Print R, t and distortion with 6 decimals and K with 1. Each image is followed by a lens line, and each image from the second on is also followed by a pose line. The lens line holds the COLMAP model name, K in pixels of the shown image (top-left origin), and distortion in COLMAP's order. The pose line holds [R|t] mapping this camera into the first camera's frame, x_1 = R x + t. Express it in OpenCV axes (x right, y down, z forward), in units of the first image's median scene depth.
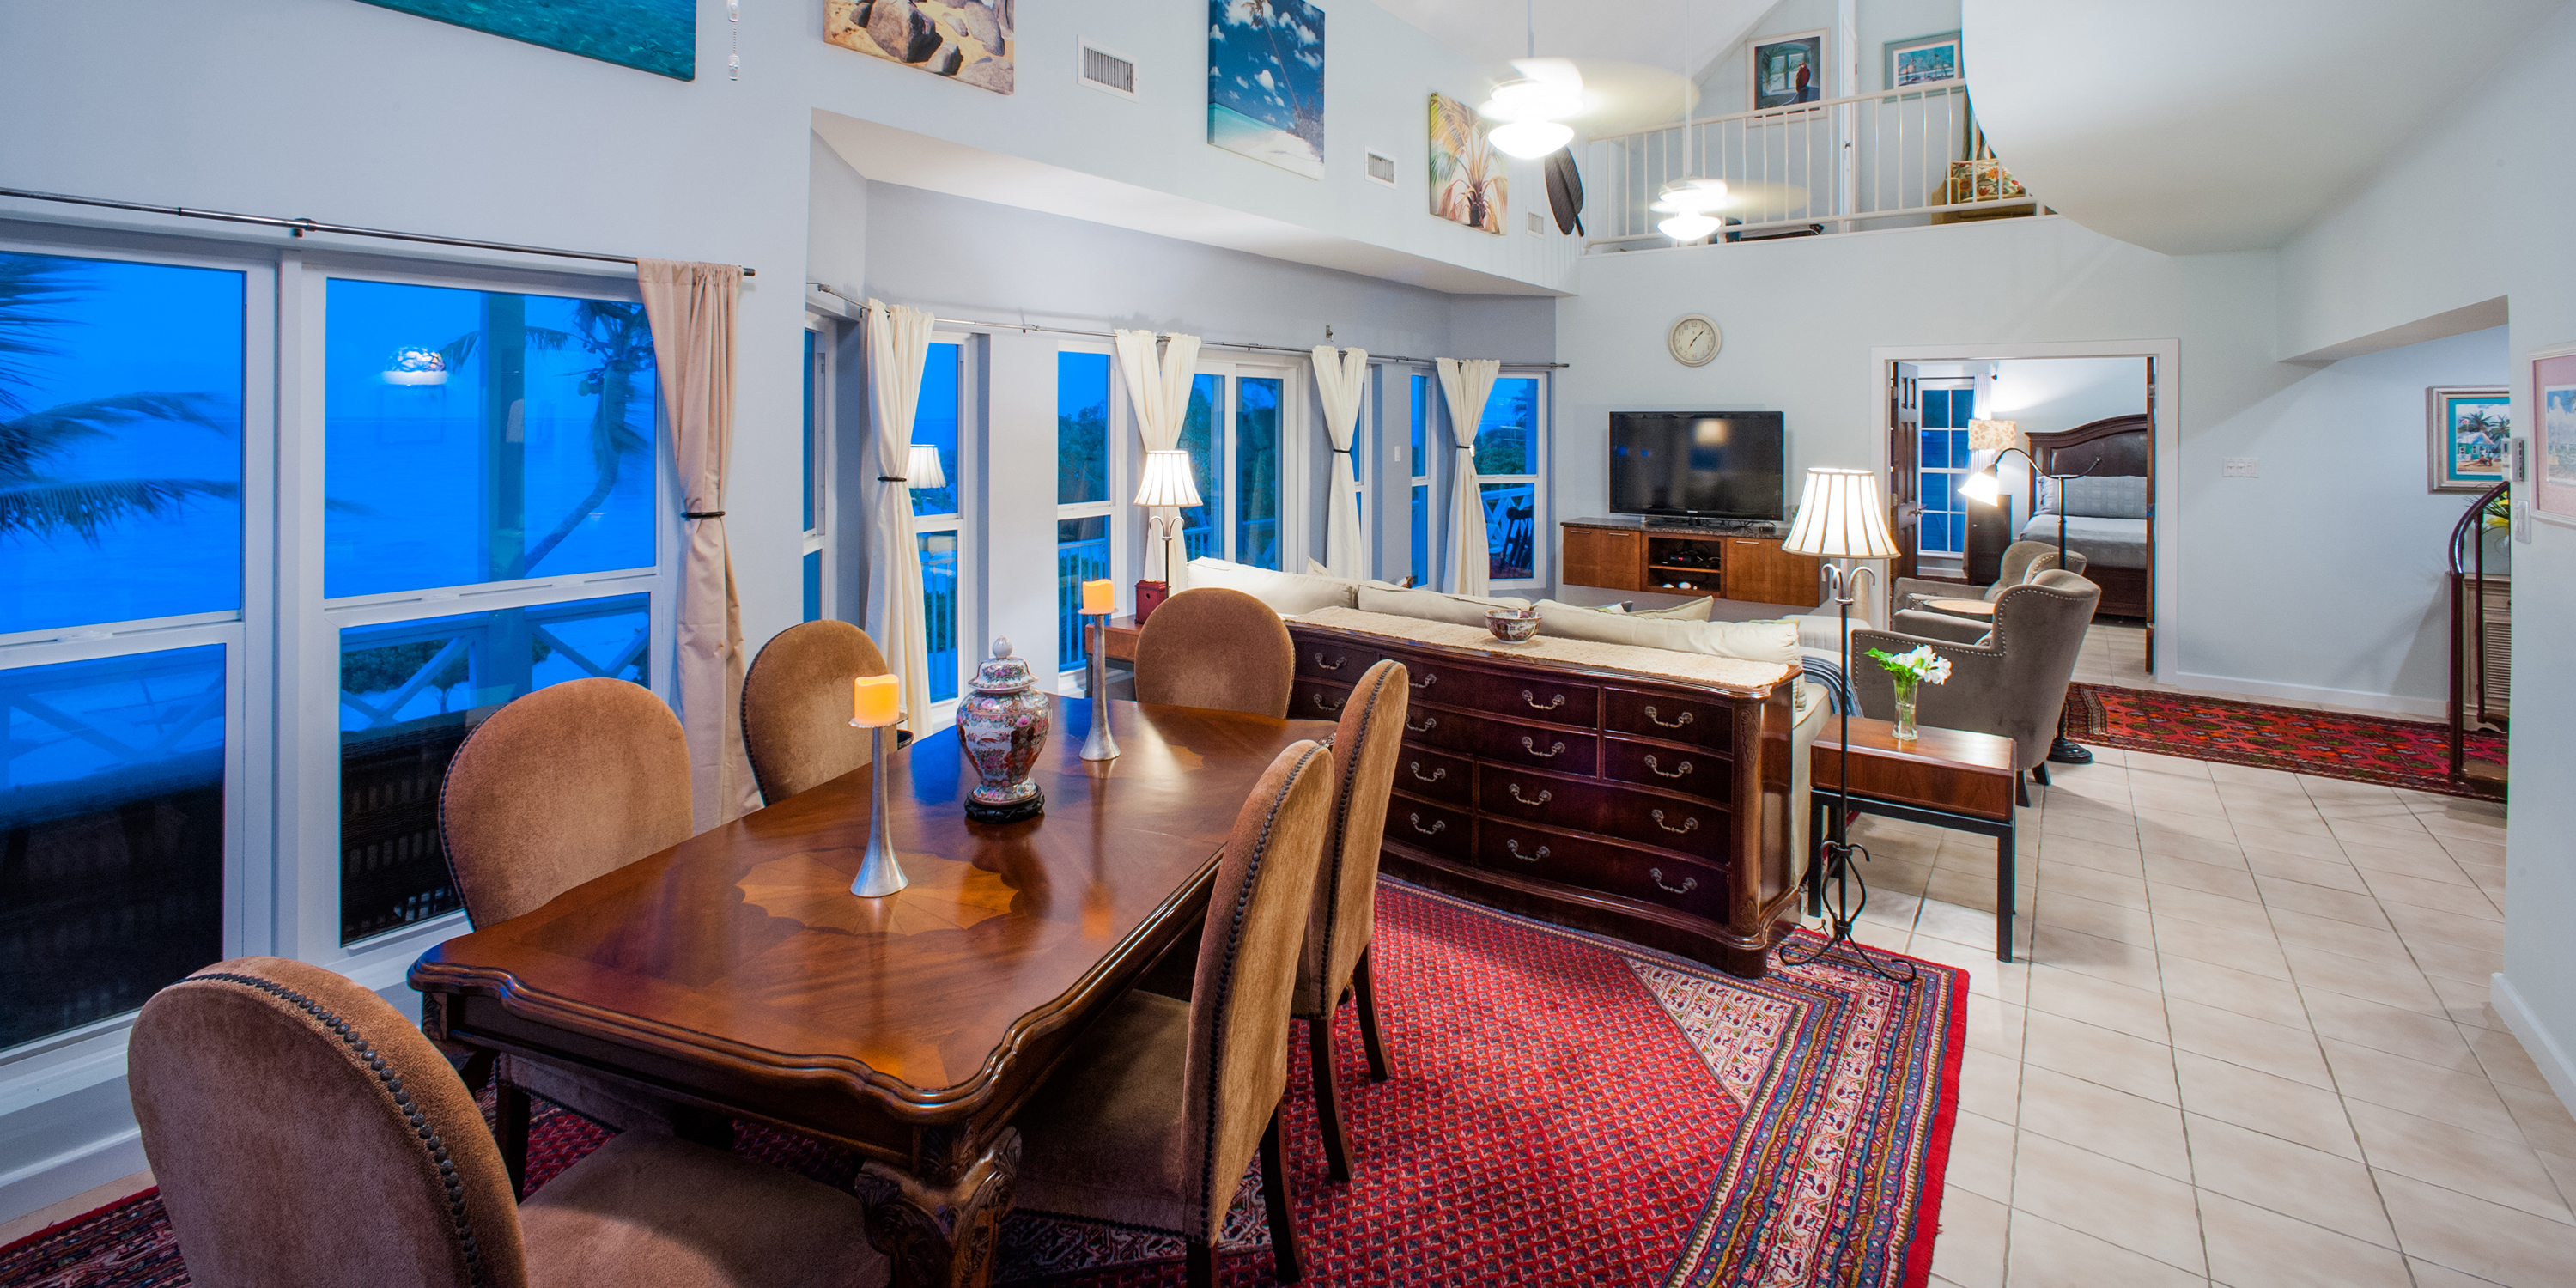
lens RADIAL K [[1078.9, 0, 1287.4], [0, 1078.9, 430.8], [0, 0, 1]] dist [-0.036146, 0.017872]
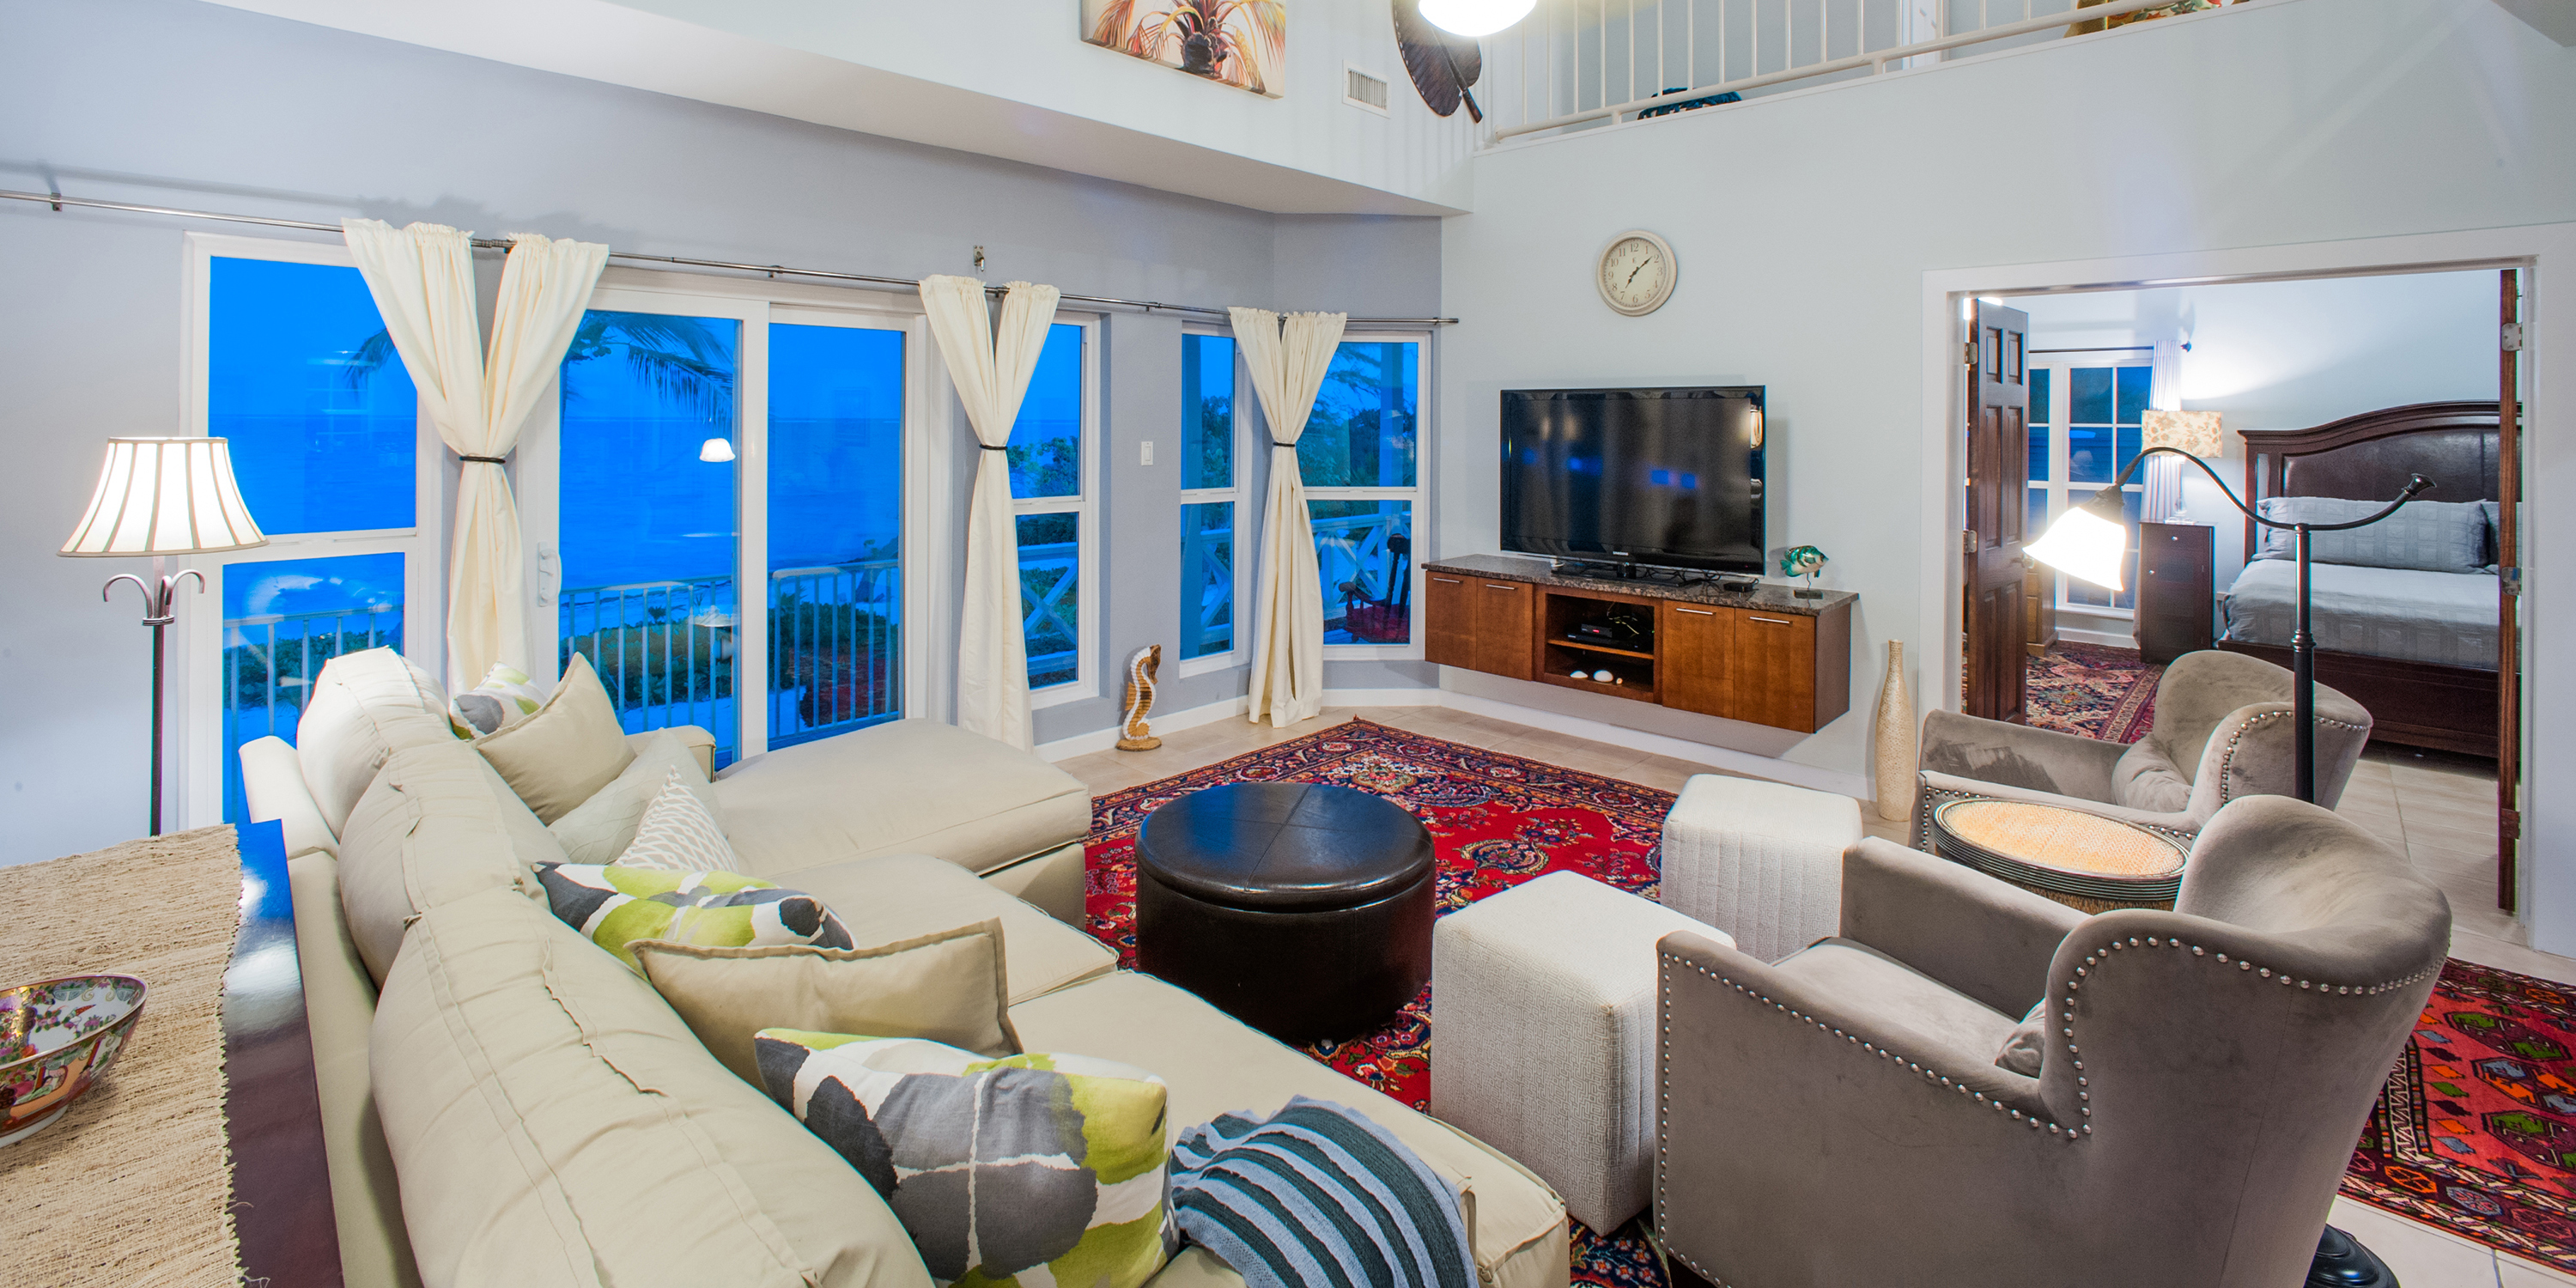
lens RADIAL K [[1078.9, 0, 1287.4], [0, 1078.9, 430.8], [0, 0, 1]] dist [-0.036146, 0.017872]
pose [[0.990945, 0.006469, -0.134113, 0.258682], [-0.006548, 0.999979, -0.000150, 0.007017], [0.134109, 0.001027, 0.990966, 0.355211]]
